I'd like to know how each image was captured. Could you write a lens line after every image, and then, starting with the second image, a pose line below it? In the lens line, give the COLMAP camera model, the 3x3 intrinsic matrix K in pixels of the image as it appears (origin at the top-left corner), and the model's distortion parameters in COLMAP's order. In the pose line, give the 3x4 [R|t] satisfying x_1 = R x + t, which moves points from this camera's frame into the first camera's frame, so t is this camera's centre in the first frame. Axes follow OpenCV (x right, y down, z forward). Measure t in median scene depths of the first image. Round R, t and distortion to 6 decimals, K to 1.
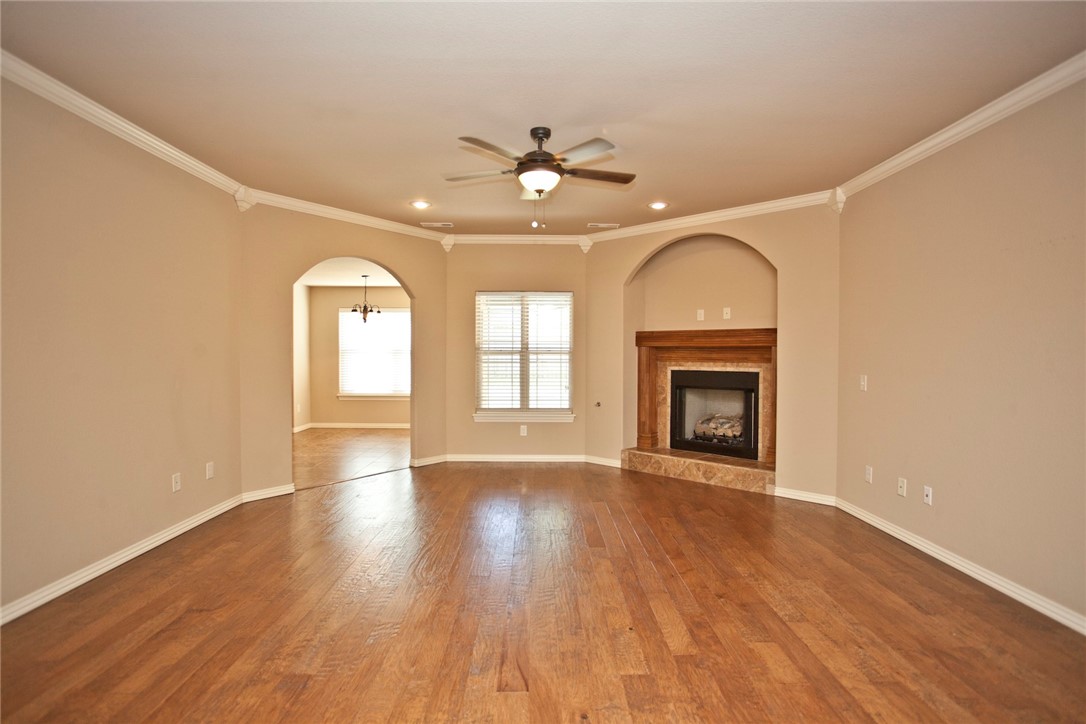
lens RADIAL K [[546.9, 0, 545.2], [0, 546.9, 361.4], [0, 0, 1]] dist [-0.071254, 0.027315]
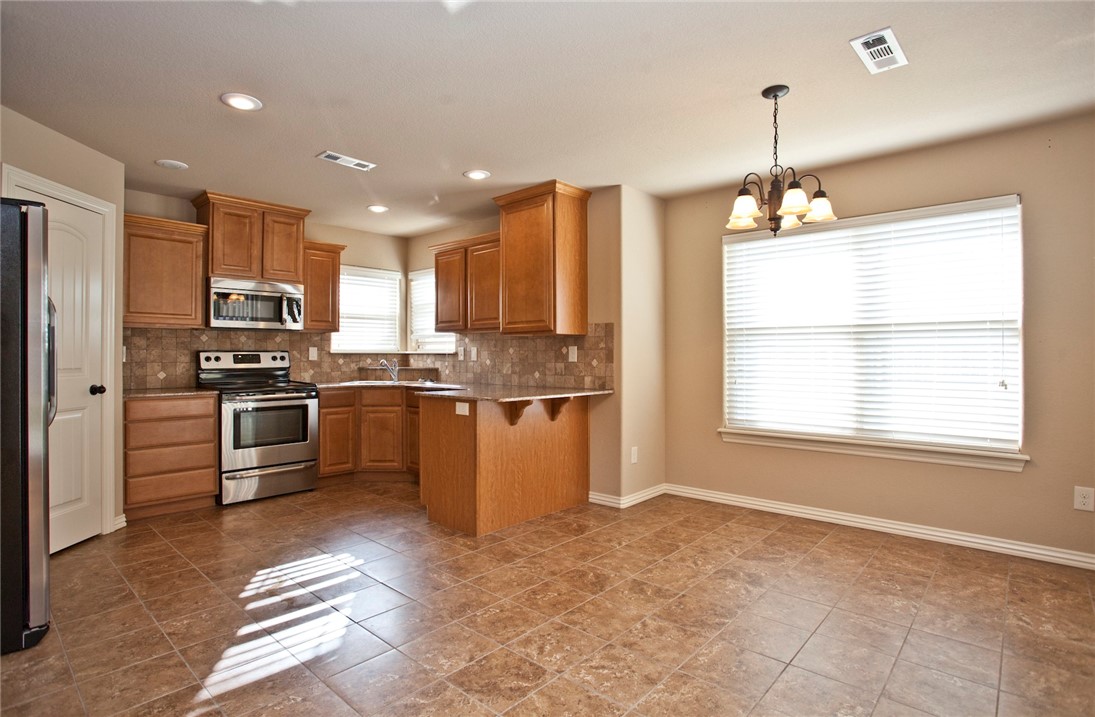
lens RADIAL K [[547.2, 0, 547.4], [0, 547.2, 351.7], [0, 0, 1]] dist [-0.055516, 0.015154]
pose [[0.735128, -0.006652, -0.677896, -0.292007], [-0.008325, 0.999788, -0.018839, 0.011896], [0.677877, 0.019493, 0.734917, 0.916874]]
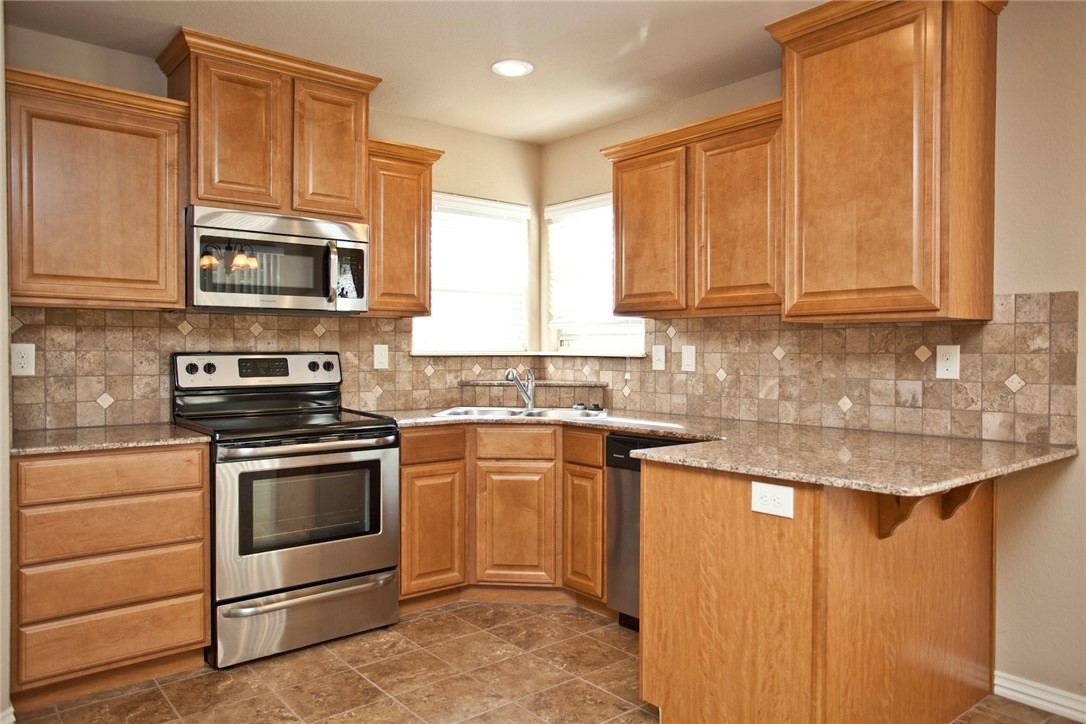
lens RADIAL K [[757.1, 0, 548.1], [0, 757.1, 358.3], [0, 0, 1]] dist [-0.029631, 0.023388]
pose [[0.631967, 0.006191, -0.774971, -0.571317], [-0.012402, 0.999921, -0.002125, 0.002365], [0.774896, 0.010954, 0.631993, 1.003766]]
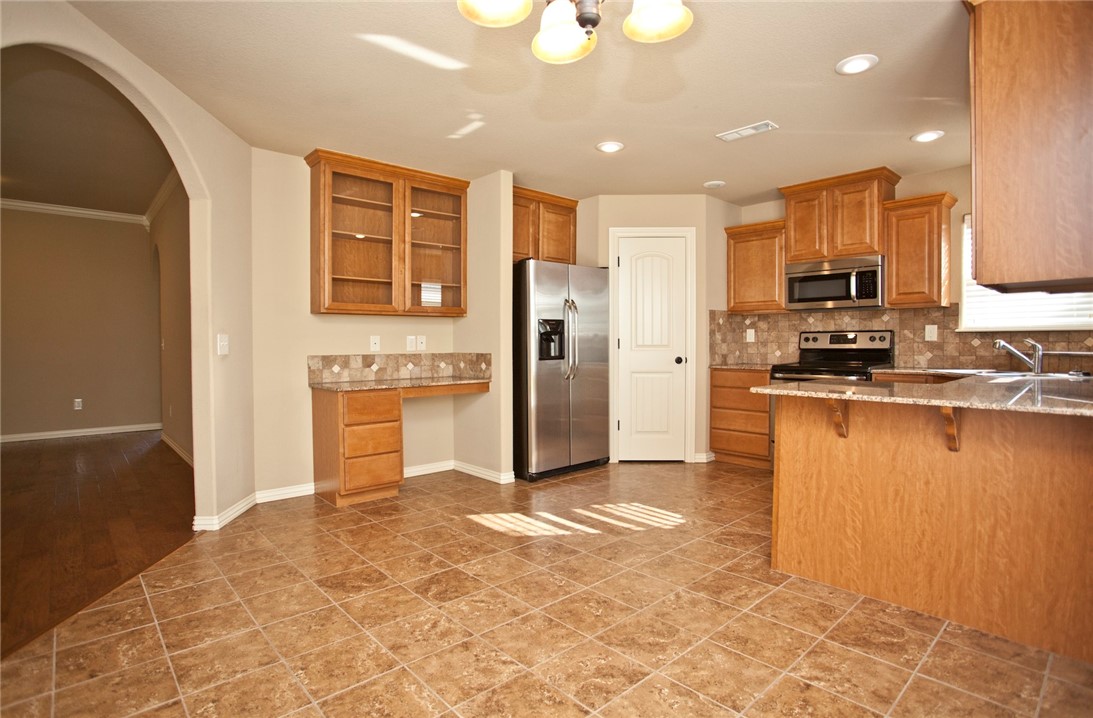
lens RADIAL K [[550.4, 0, 553.3], [0, 550.4, 350.4], [0, 0, 1]] dist [-0.071254, 0.027315]
pose [[-0.739103, 0.007953, -0.673546, -0.317786], [-0.010201, 0.999683, 0.022997, 0.013566], [0.673516, 0.023869, -0.738788, 1.502255]]
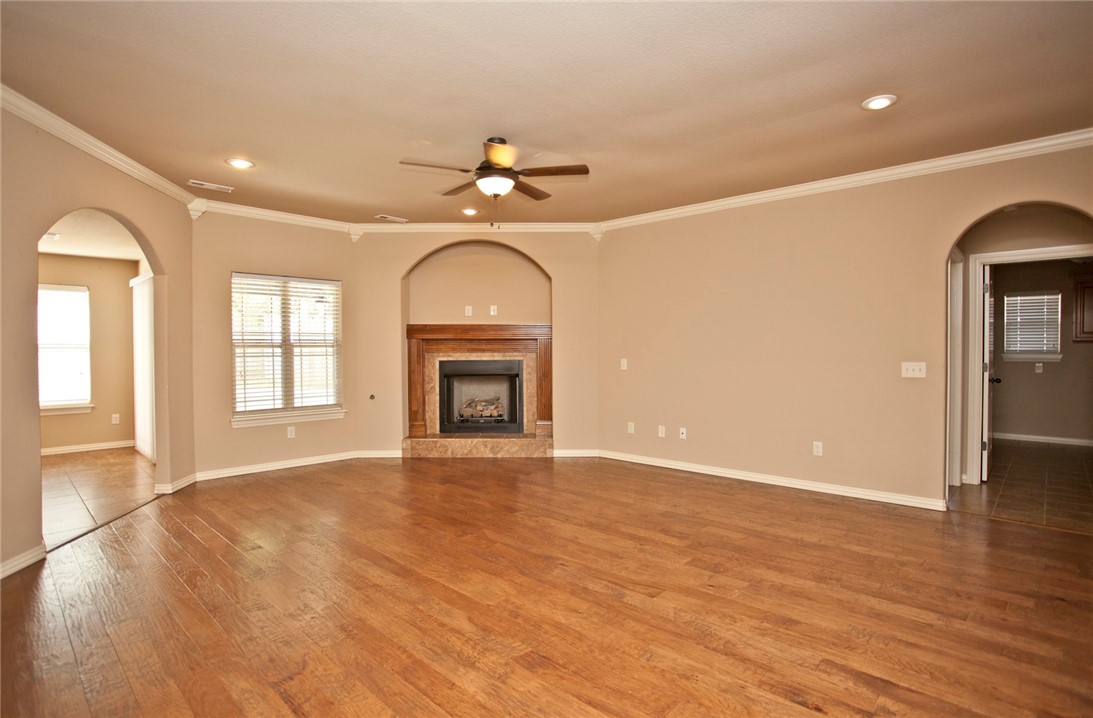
lens RADIAL K [[550.4, 0, 551.1], [0, 550.4, 357.6], [0, 0, 1]] dist [-0.071254, 0.027315]
pose [[0.695704, -0.017683, 0.718111, -0.429259], [0.016895, 0.999823, 0.008253, 0.004643], [-0.718130, 0.006391, 0.695880, 0.088260]]
